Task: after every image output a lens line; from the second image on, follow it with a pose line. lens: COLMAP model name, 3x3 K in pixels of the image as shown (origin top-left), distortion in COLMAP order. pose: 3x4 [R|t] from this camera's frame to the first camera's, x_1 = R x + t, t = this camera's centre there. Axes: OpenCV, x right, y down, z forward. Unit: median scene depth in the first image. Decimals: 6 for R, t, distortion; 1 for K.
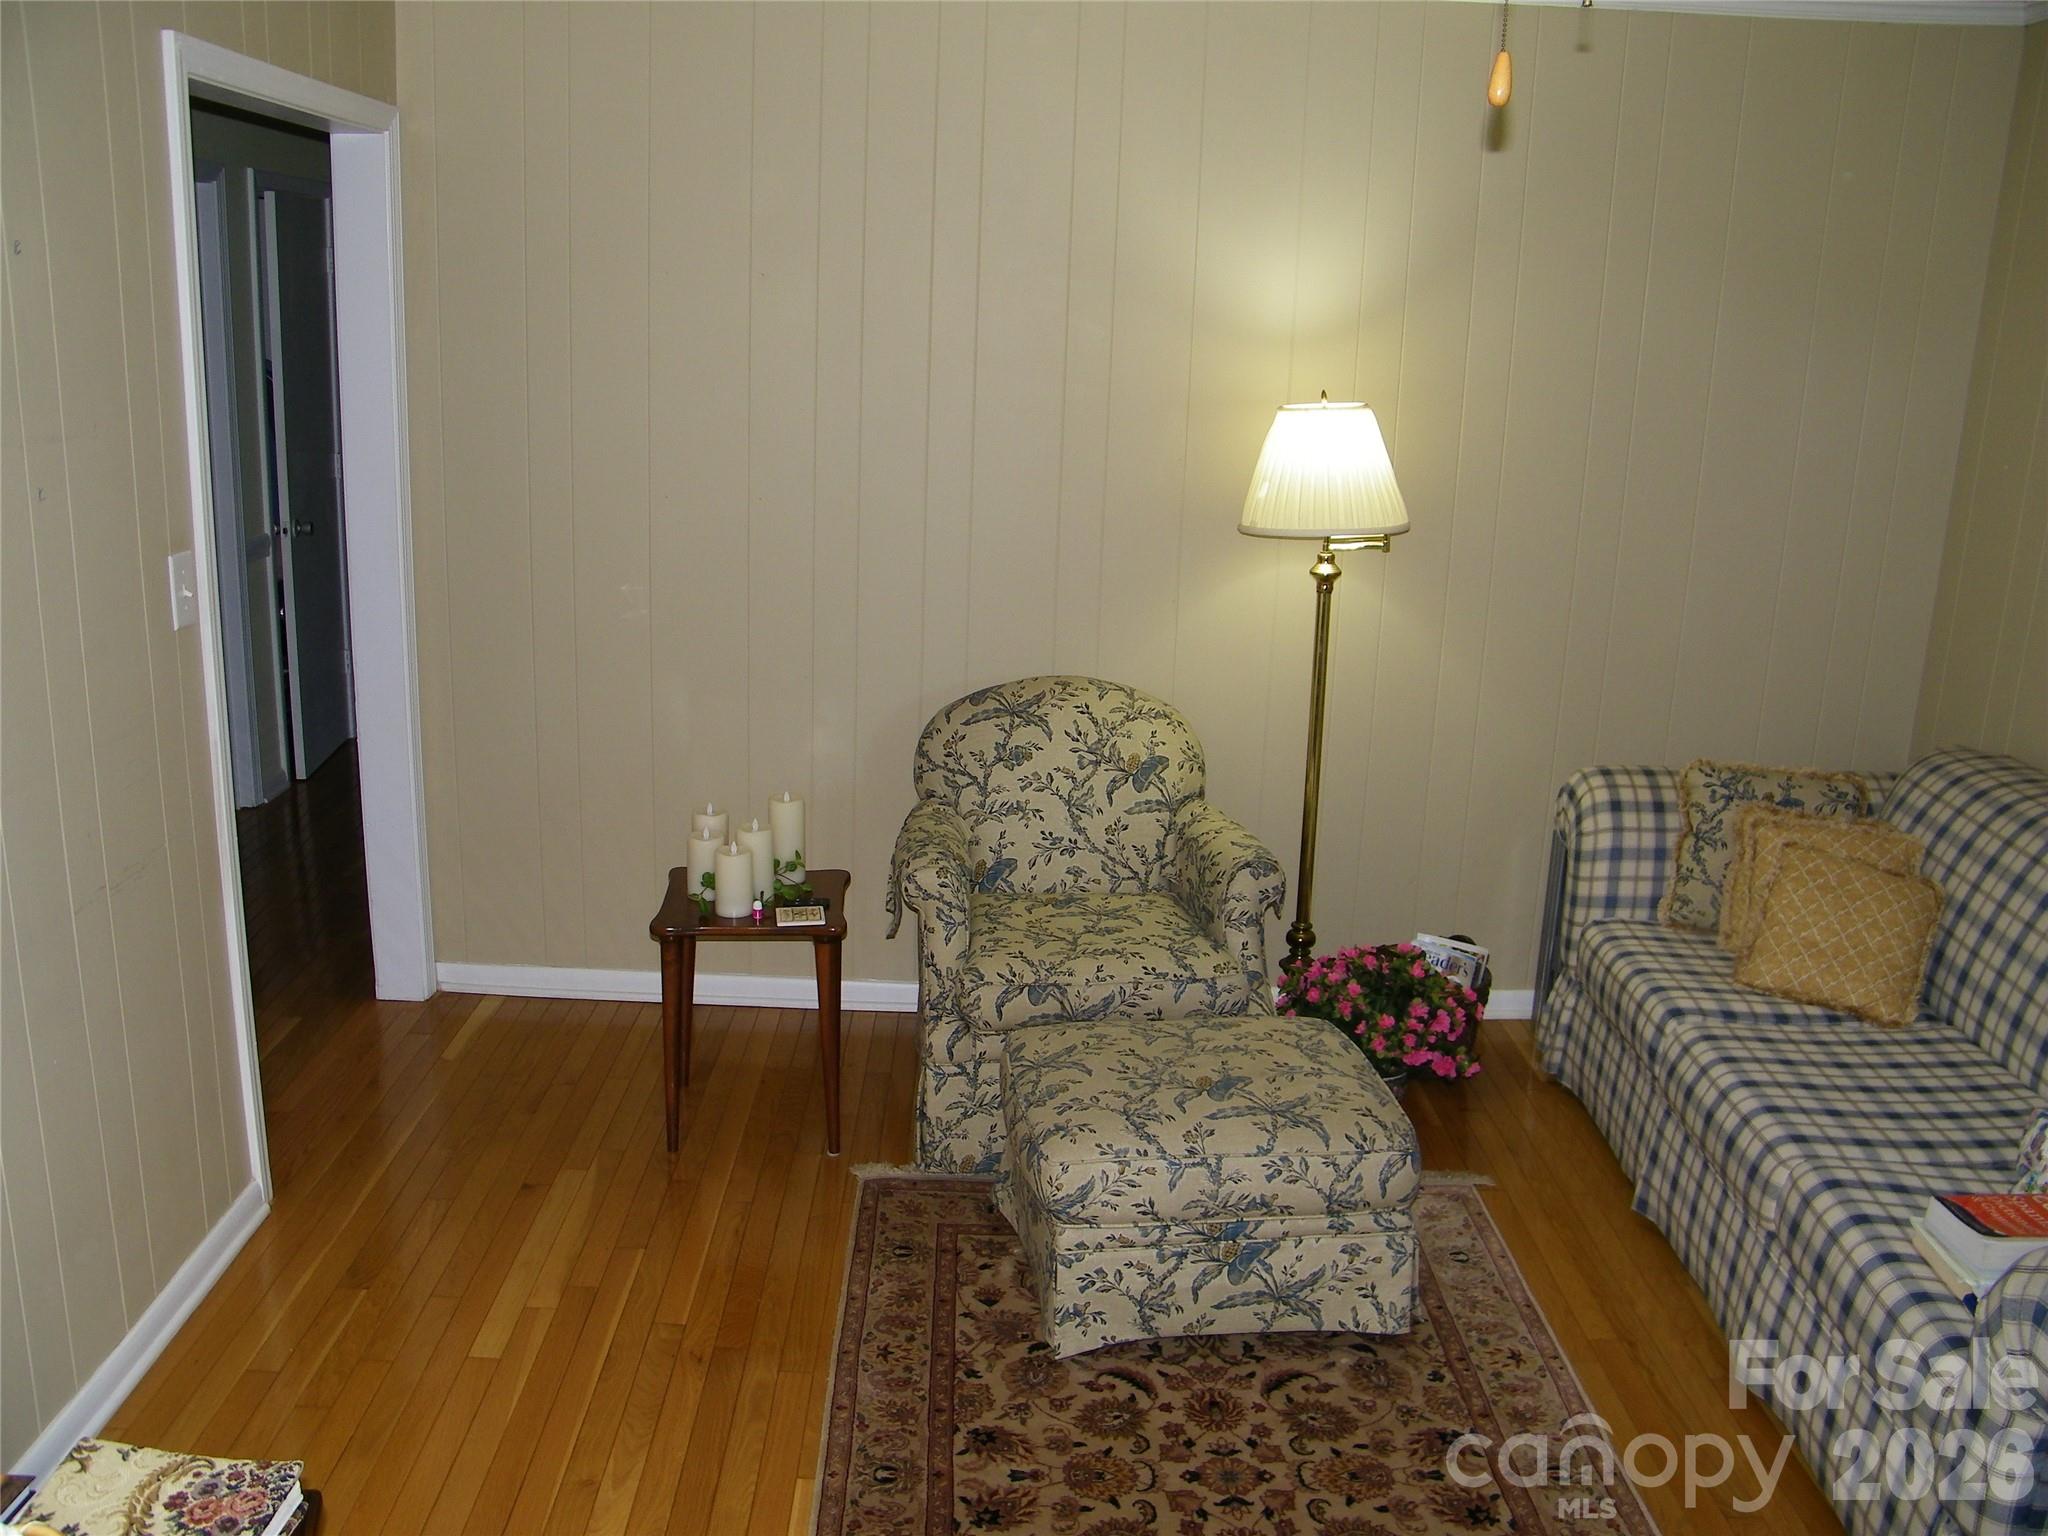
lens RADIAL K [[1706.9, 0, 1013.8], [0, 1706.9, 762.9], [0, 0, 1]] dist [-0.185622, 0.157297]
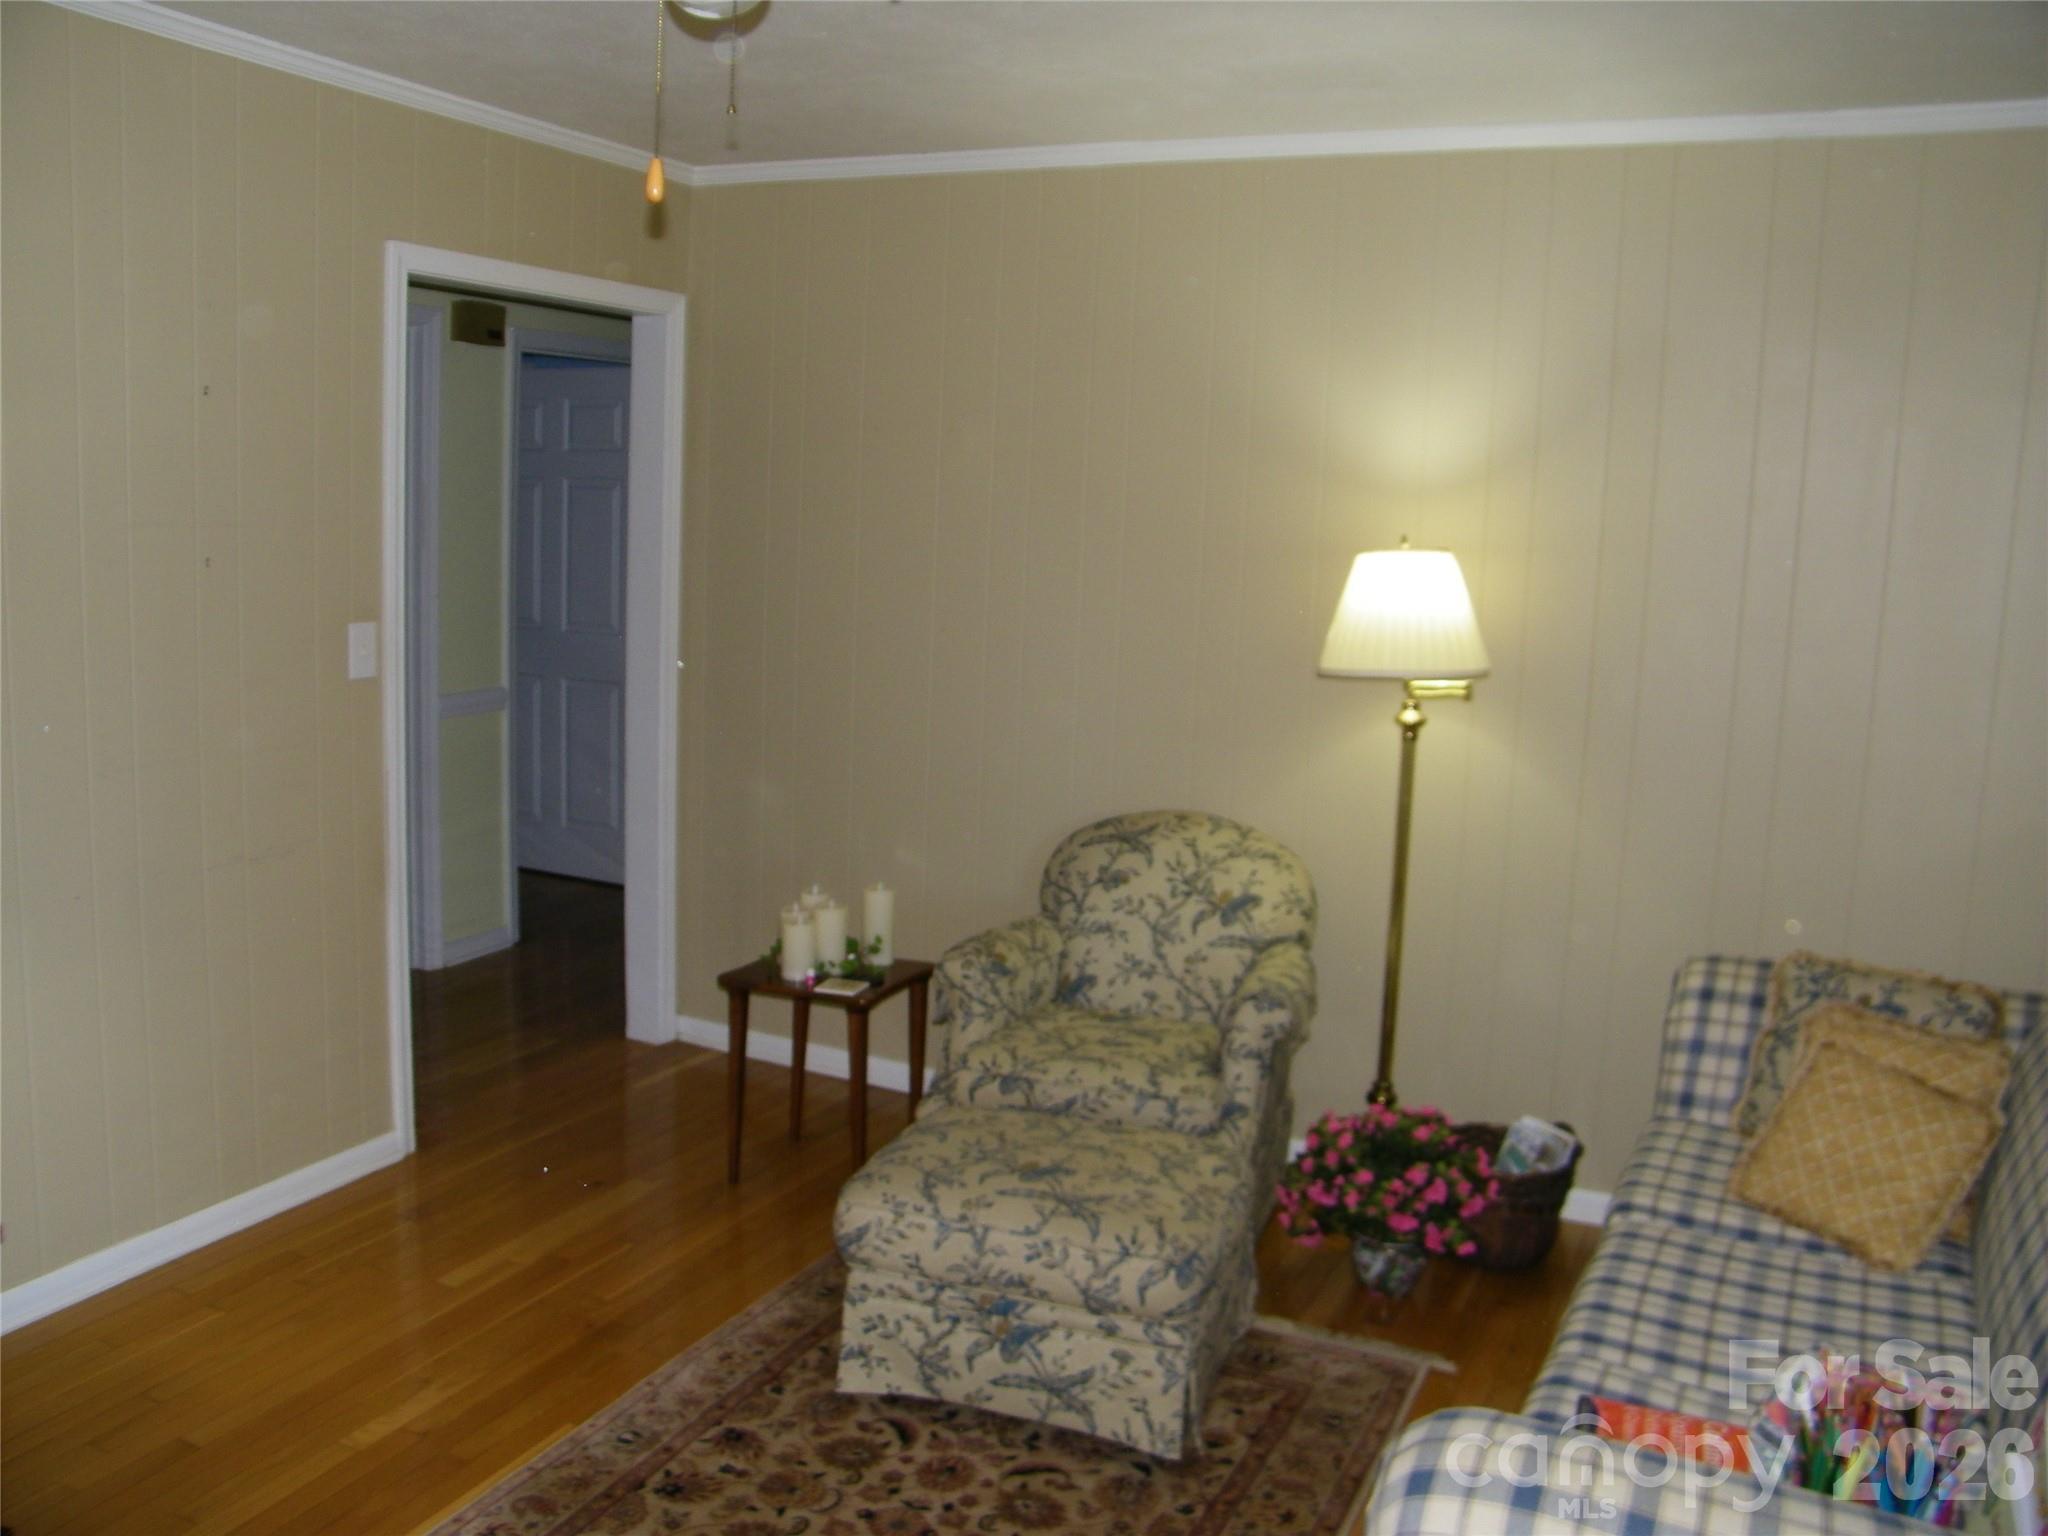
lens RADIAL K [[1706.9, 0, 1013.8], [0, 1706.9, 762.9], [0, 0, 1]] dist [-0.185622, 0.157297]
pose [[0.898075, 0.069574, -0.434306, 0.476725], [-0.123081, 0.987715, -0.096284, 0.040756], [0.422272, 0.139924, 0.895605, 0.032046]]
